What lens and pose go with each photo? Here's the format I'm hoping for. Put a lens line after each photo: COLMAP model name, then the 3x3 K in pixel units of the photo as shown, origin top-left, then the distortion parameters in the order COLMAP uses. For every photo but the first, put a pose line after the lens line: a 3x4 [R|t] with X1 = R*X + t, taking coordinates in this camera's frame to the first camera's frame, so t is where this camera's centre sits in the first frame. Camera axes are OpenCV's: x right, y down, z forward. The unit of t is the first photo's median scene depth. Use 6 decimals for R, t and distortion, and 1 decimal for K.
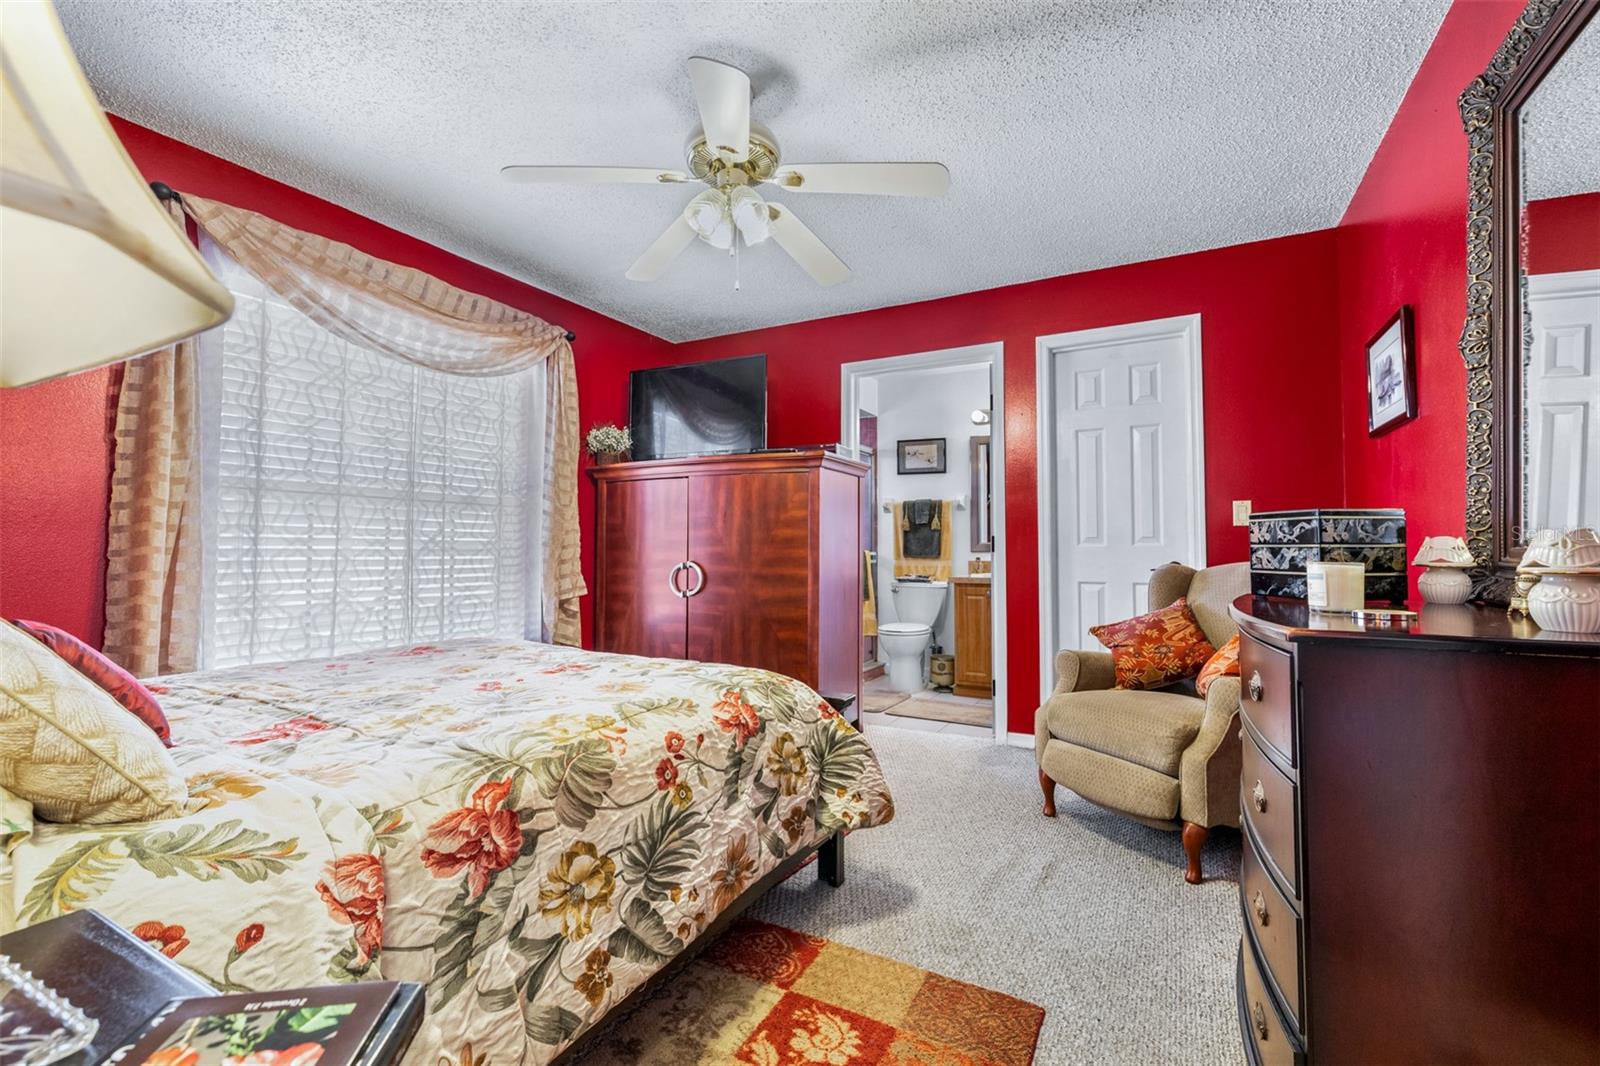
lens RADIAL K [[685.6, 0, 789.9], [0, 685.6, 523.2], [0, 0, 1]] dist [0.004302, -0.001408]
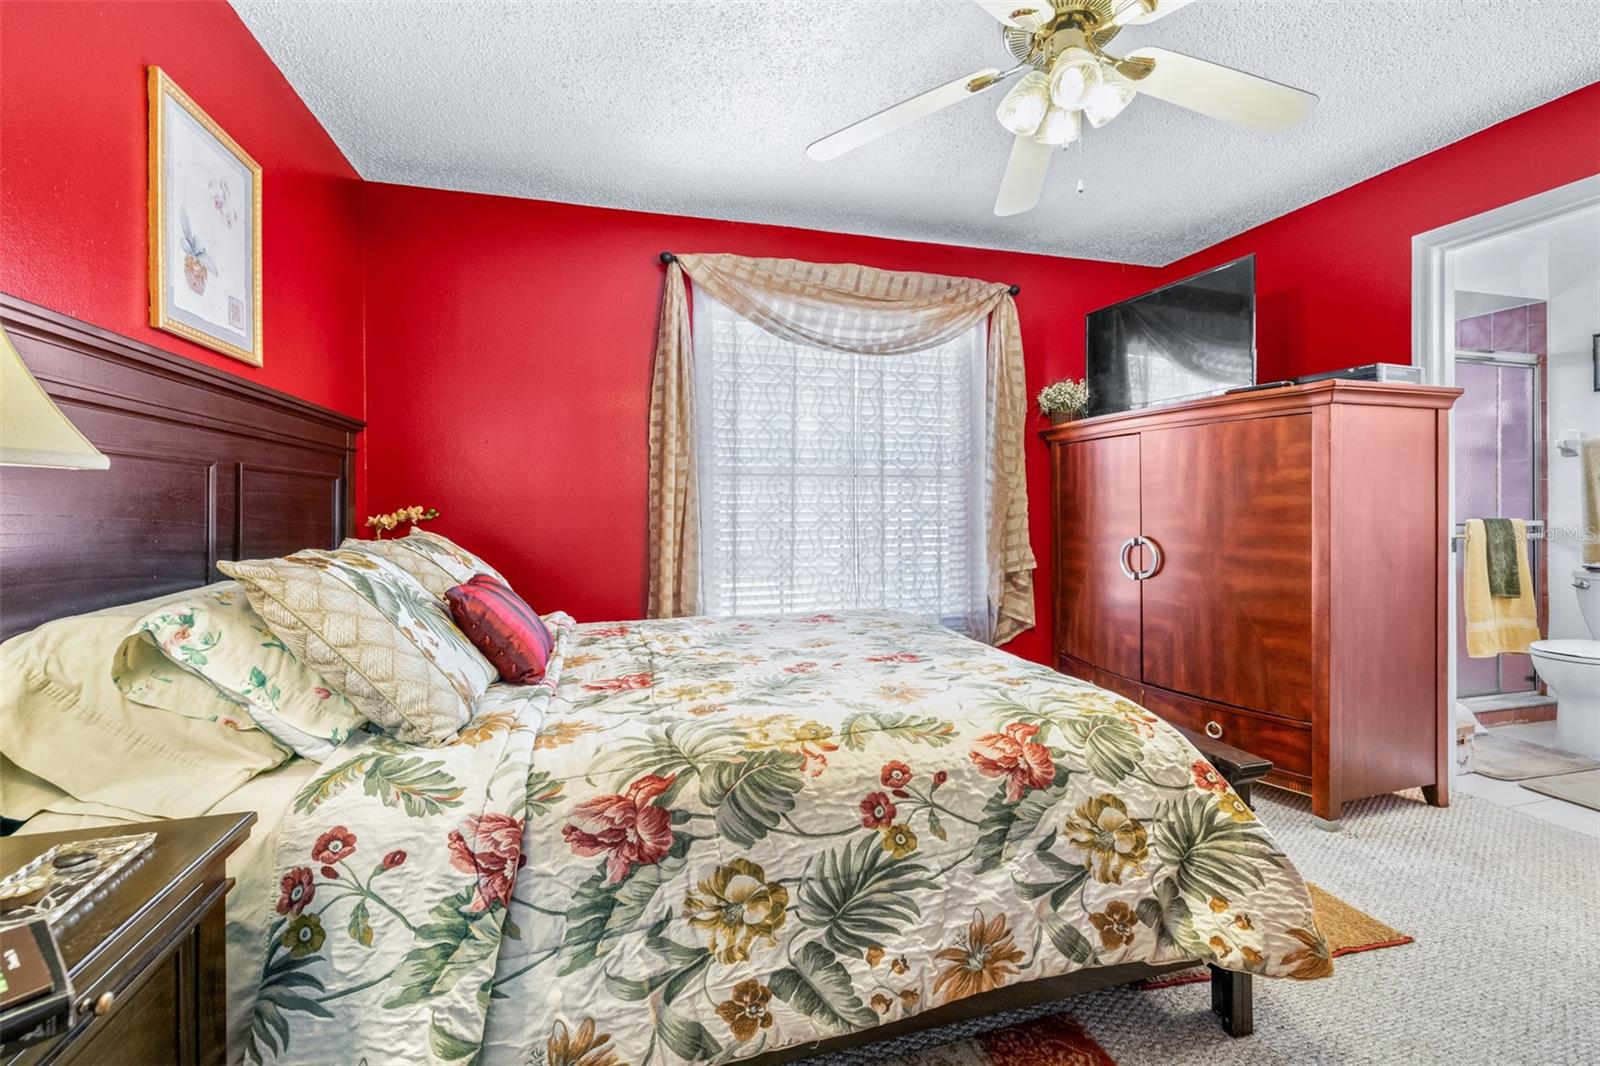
lens RADIAL K [[685.6, 0, 807.0], [0, 685.6, 507.8], [0, 0, 1]] dist [0.004302, -0.001408]
pose [[0.710220, -0.003844, -0.703969, 0.240578], [0.033124, 0.999060, 0.027963, -0.023910], [0.703200, -0.043178, 0.709680, 0.236218]]
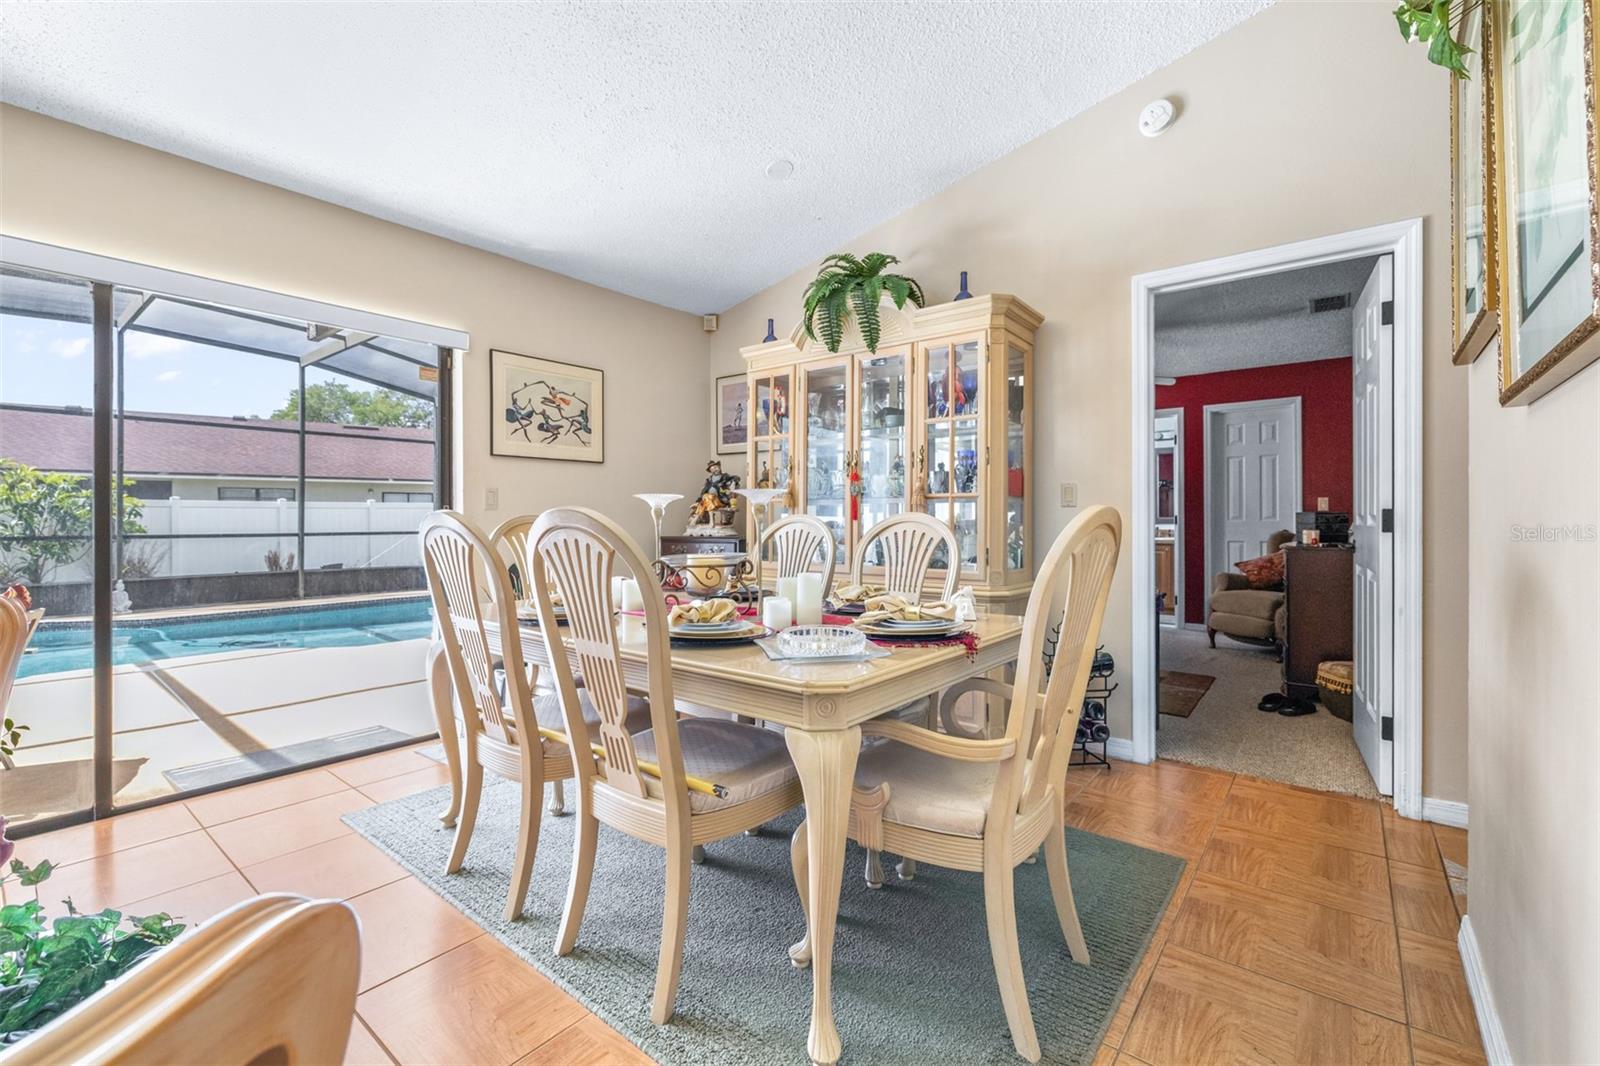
lens RADIAL K [[685.6, 0, 795.0], [0, 685.6, 519.1], [0, 0, 1]] dist [0.004302, -0.001408]
pose [[0.986051, -0.008578, -0.166220, -0.297073], [0.014584, 0.999283, 0.034948, -0.038895], [0.165801, -0.036884, 0.985469, -0.713097]]
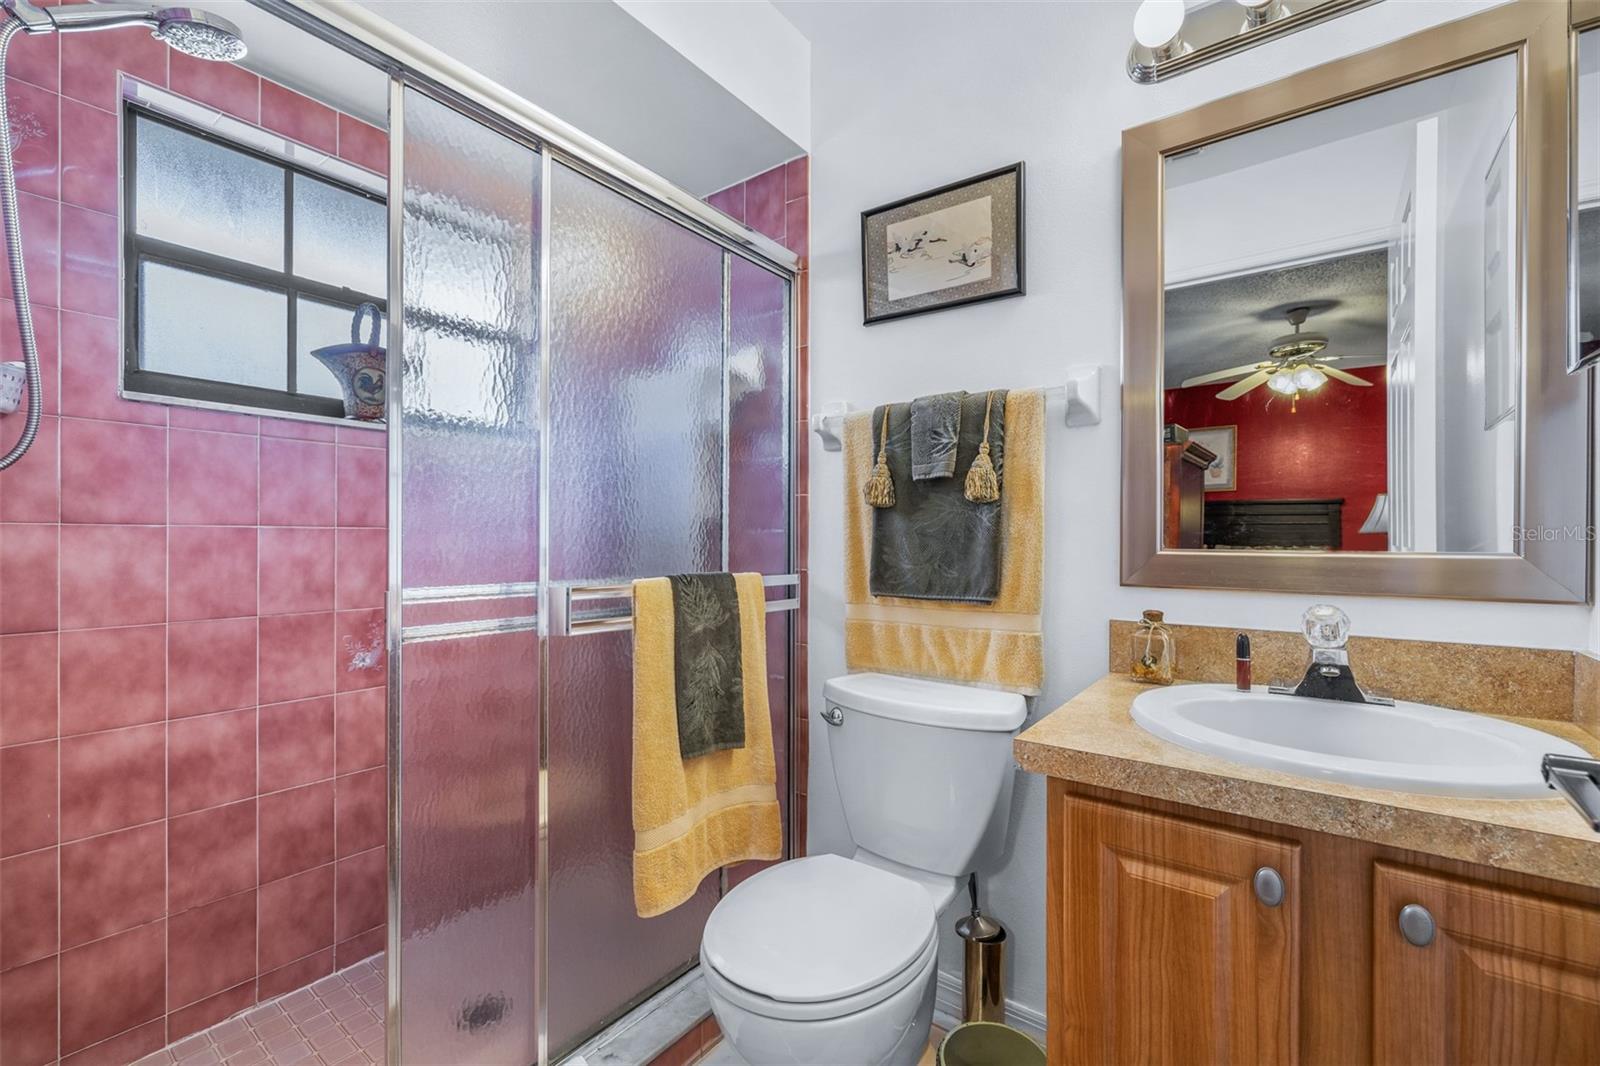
lens RADIAL K [[685.6, 0, 787.2], [0, 685.6, 534.7], [0, 0, 1]] dist [0.004302, -0.001408]
pose [[0.989692, -0.000910, -0.143212, 0.439954], [0.006176, 0.999321, 0.036330, 0.031774], [0.143082, -0.036840, 0.989025, 1.807300]]
